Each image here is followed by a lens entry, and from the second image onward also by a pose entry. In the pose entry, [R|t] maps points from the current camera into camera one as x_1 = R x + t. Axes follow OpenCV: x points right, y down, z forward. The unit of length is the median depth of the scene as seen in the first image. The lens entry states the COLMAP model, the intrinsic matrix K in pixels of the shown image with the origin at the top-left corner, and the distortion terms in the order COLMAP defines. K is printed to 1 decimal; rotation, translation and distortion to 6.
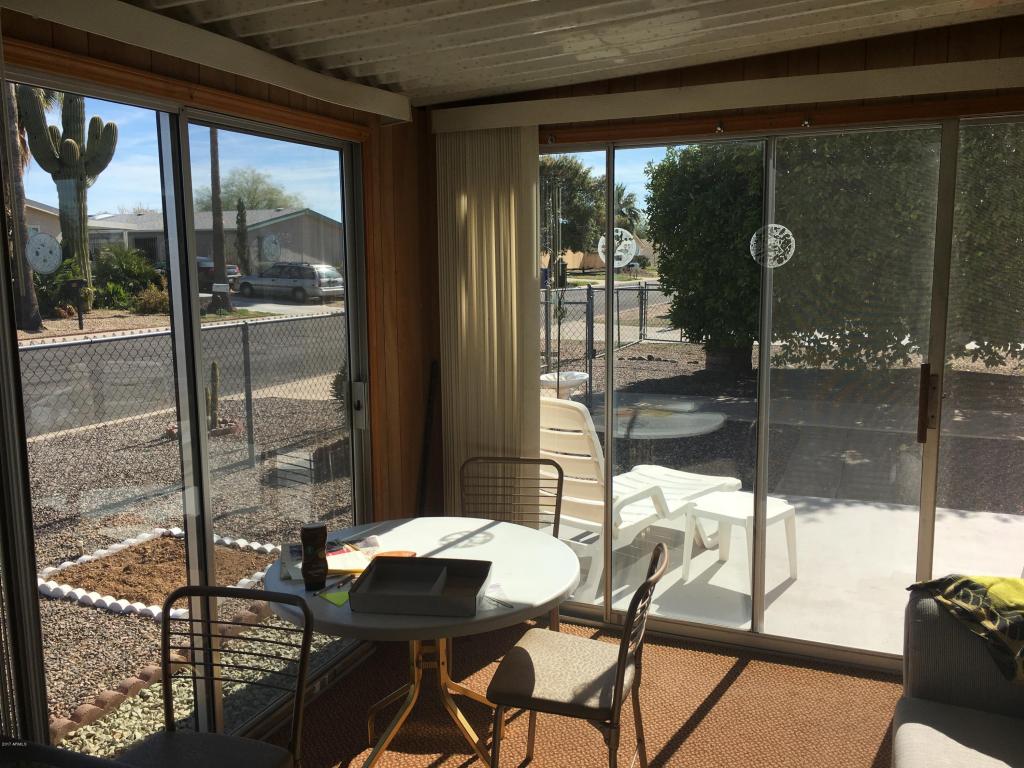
lens RADIAL K [[884.9, 0, 511.9], [0, 884.9, 385.4], [0, 0, 1]] dist [0.041047, -0.017335]
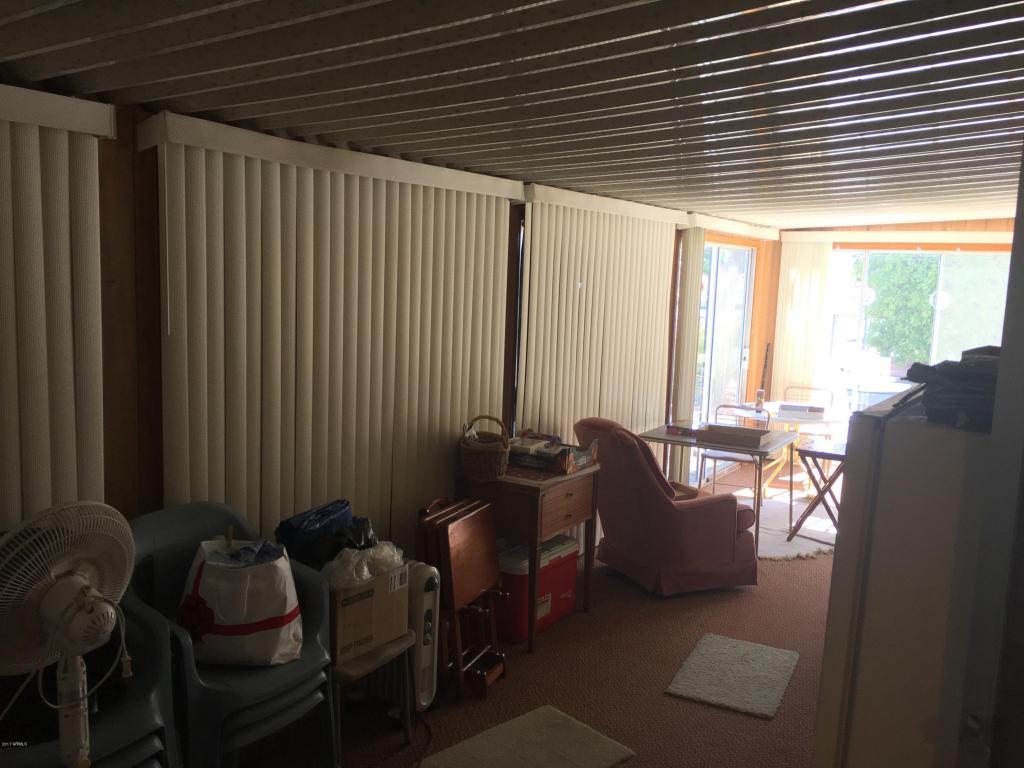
lens RADIAL K [[884.9, 0, 511.7], [0, 884.9, 385.1], [0, 0, 1]] dist [0.041047, -0.017335]
pose [[0.982271, 0.067794, -0.174779, -0.120728], [-0.070801, 0.997430, -0.011018, 0.053903], [0.173583, 0.023198, 0.984546, -0.469943]]
